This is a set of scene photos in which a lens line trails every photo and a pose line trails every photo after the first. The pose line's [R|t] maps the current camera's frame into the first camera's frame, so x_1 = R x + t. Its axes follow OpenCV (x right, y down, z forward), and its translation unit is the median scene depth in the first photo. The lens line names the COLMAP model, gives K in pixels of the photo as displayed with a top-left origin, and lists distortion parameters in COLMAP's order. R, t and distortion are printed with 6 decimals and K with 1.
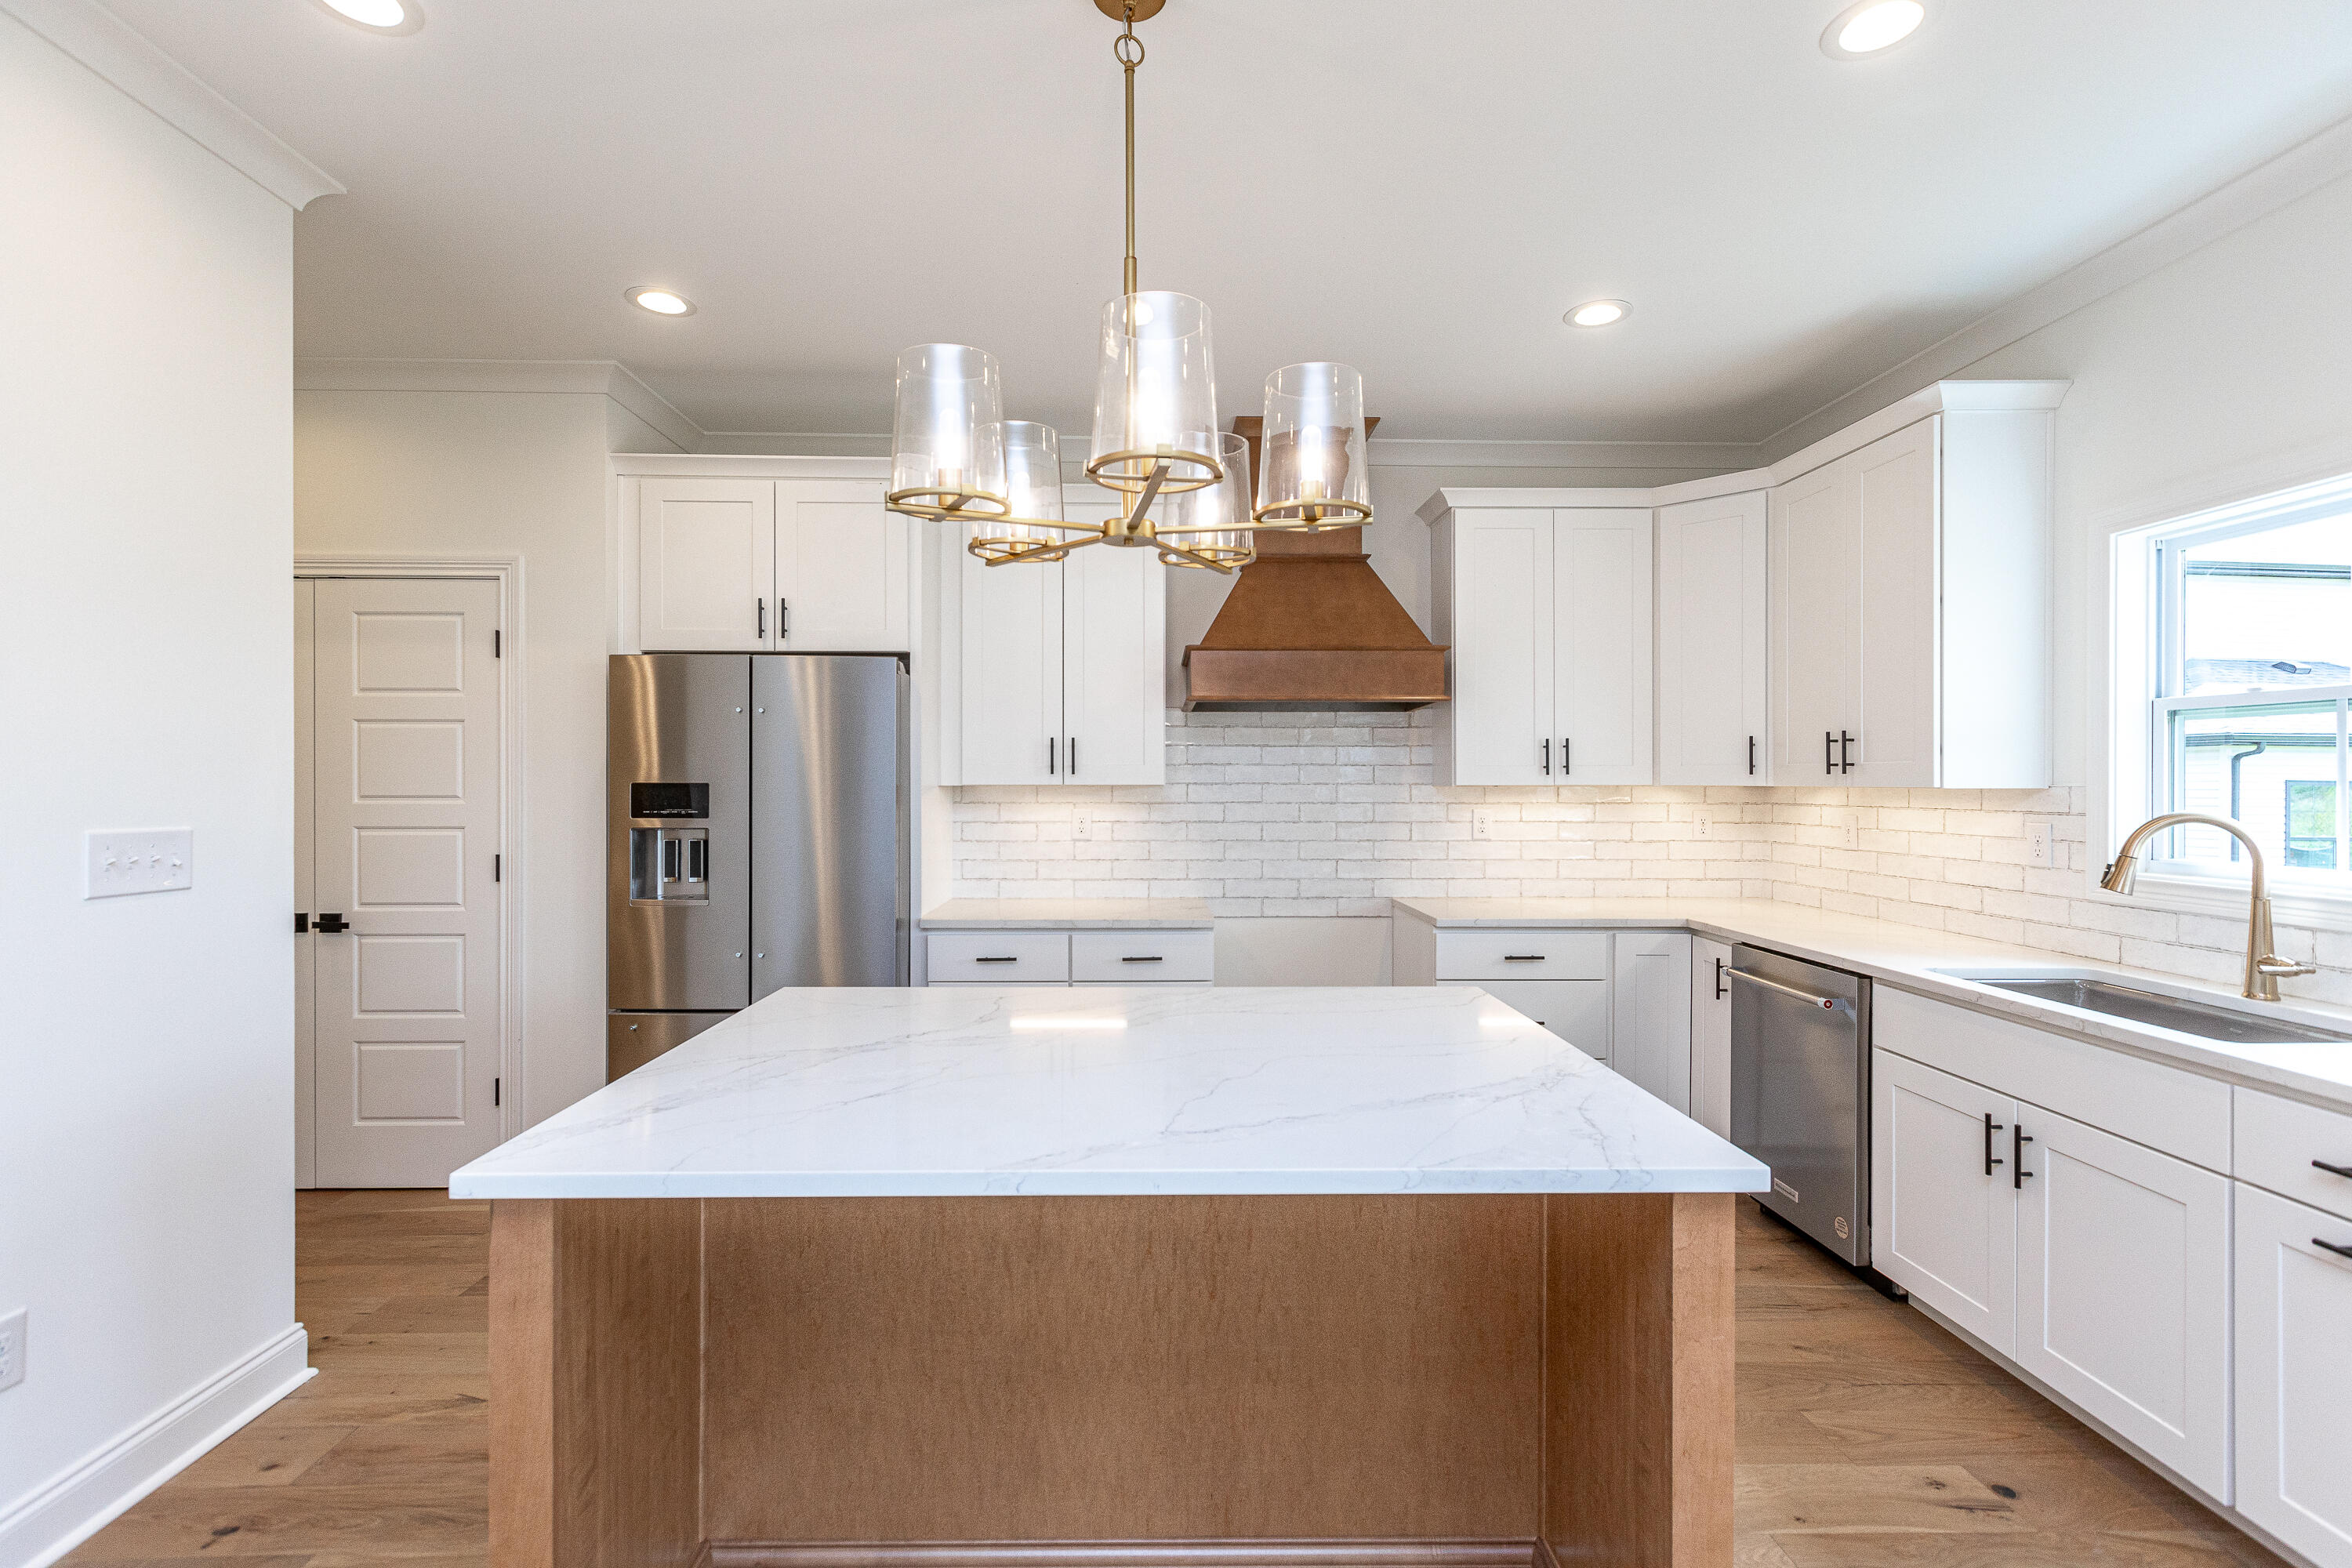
lens RADIAL K [[1073.2, 0, 1176.0], [0, 1073.2, 784.0], [0, 0, 1]] dist [0.003993, 0.000338]
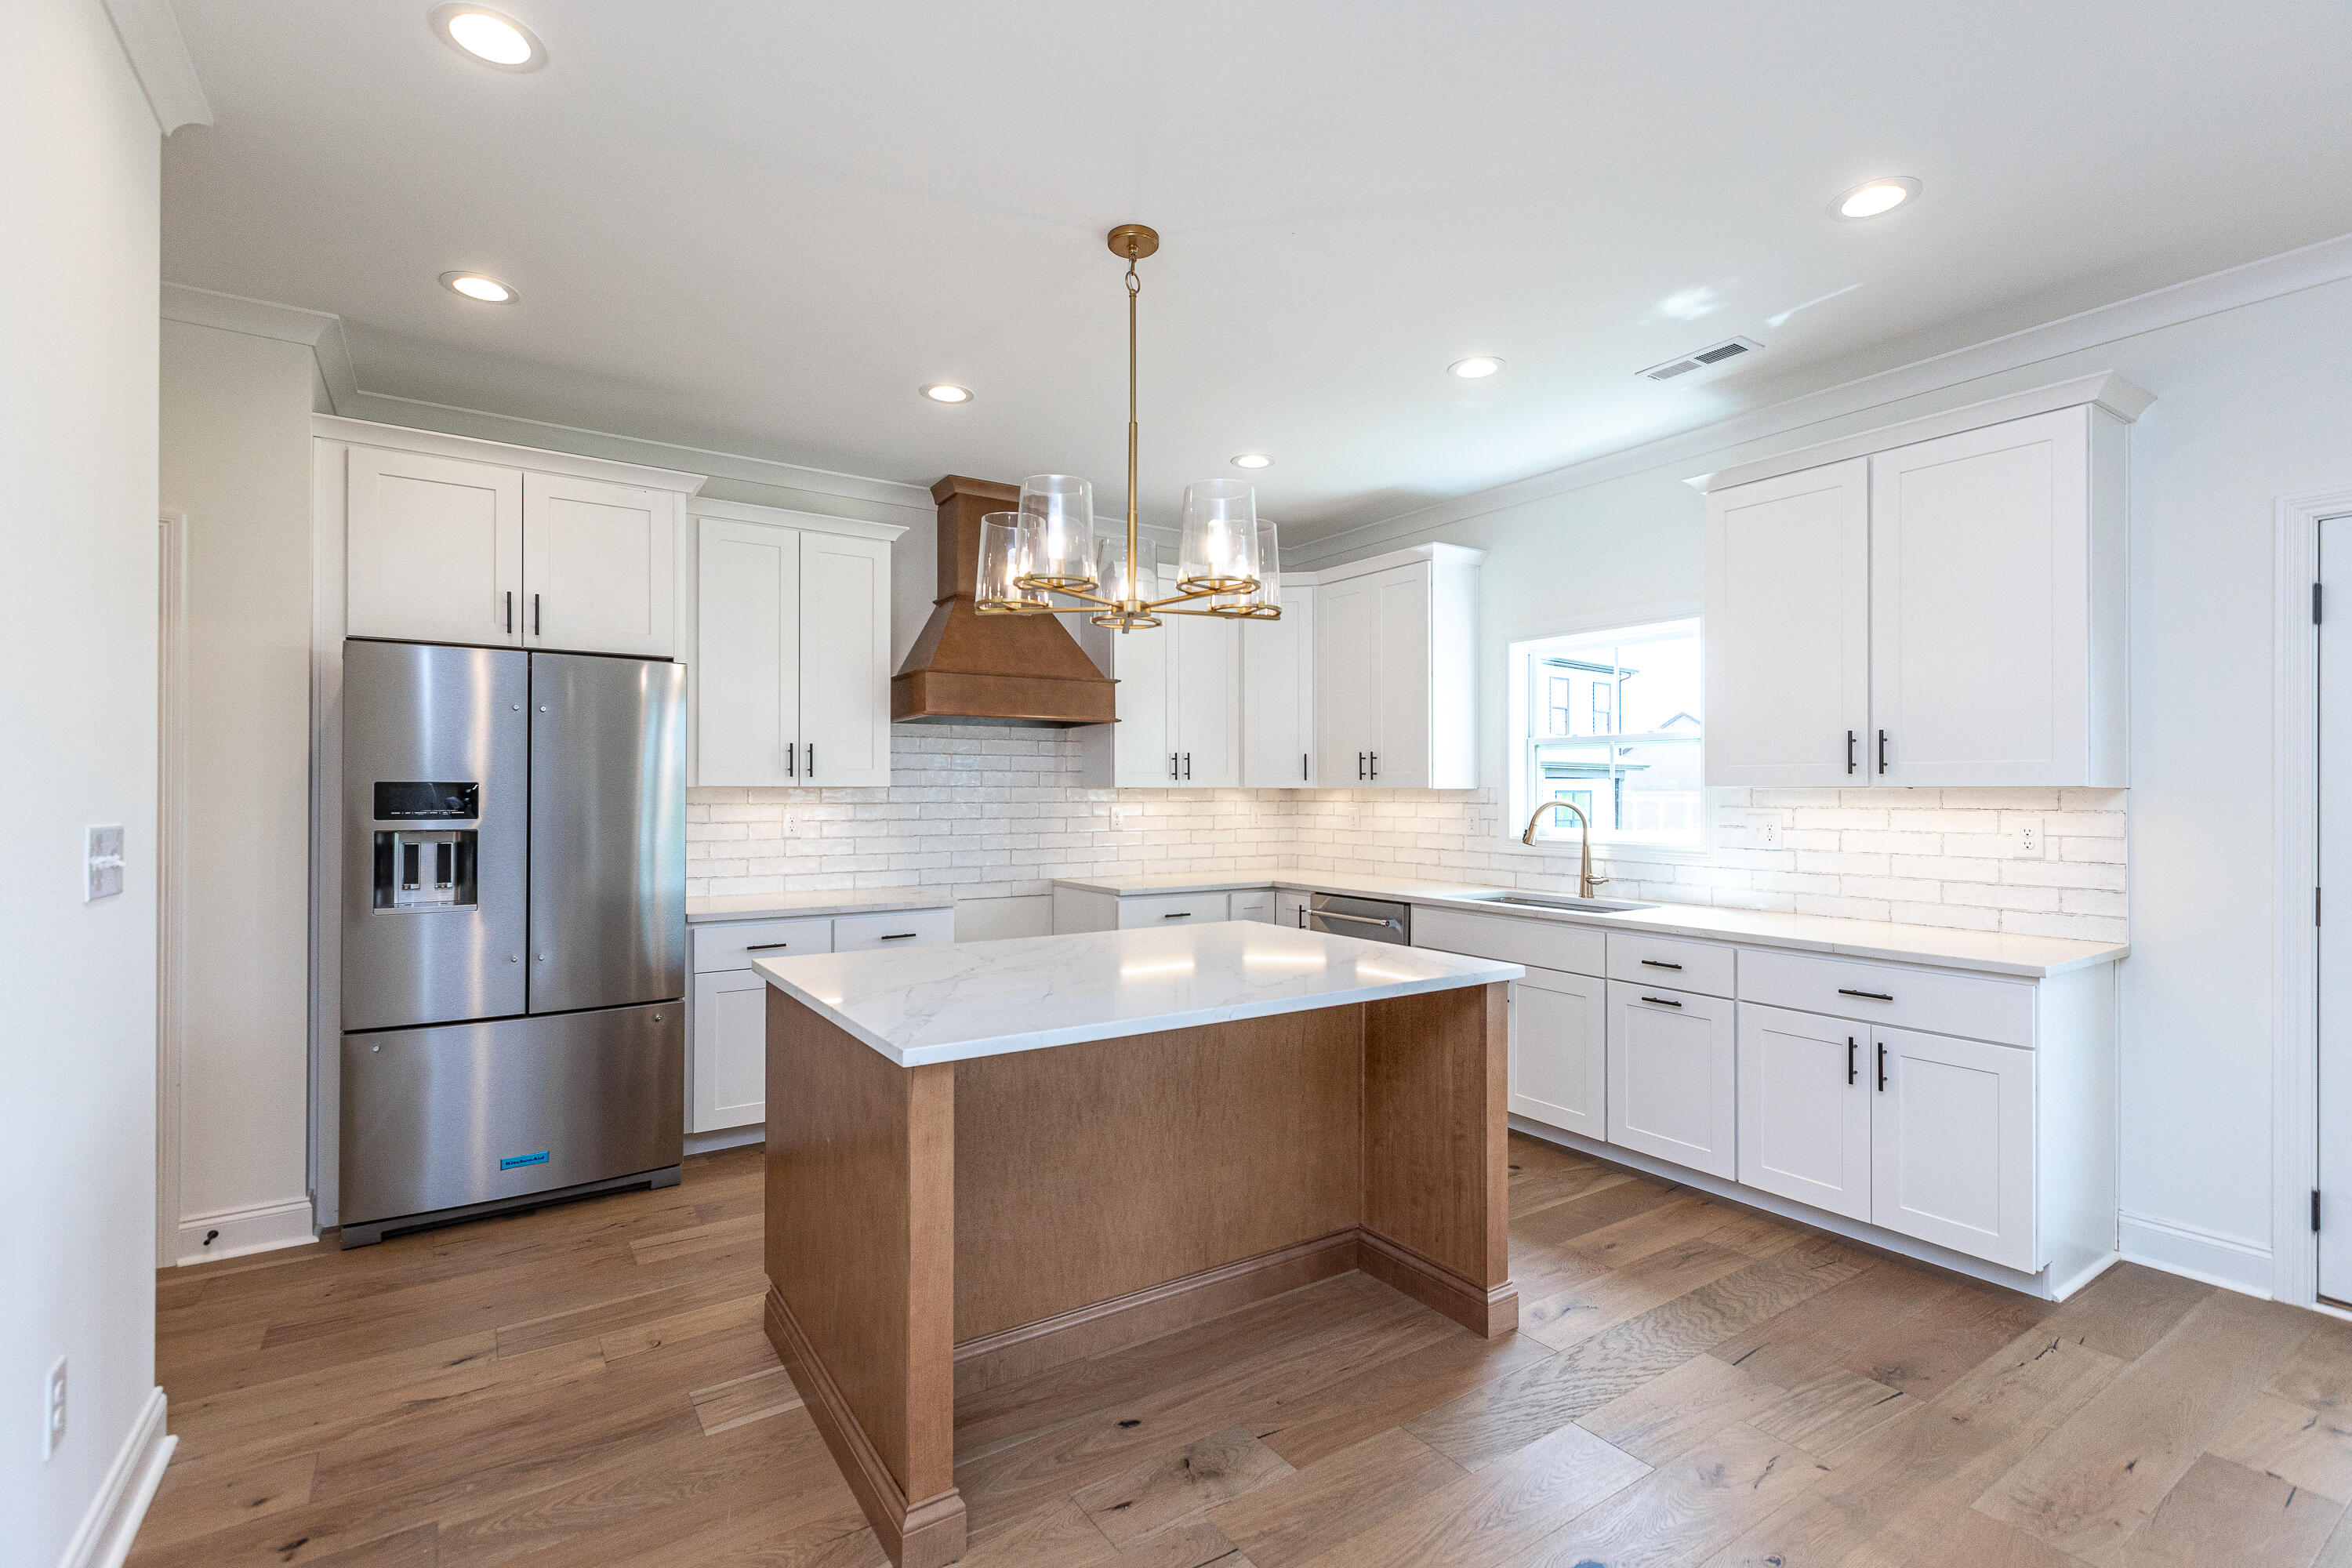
lens RADIAL K [[1073.2, 0, 1176.0], [0, 1073.2, 784.0], [0, 0, 1]] dist [0.003993, 0.000338]
pose [[0.842866, 0.004329, 0.538107, -0.401978], [0.000549, 0.999960, -0.008905, 0.009116], [-0.538124, 0.007801, 0.842830, -0.136676]]
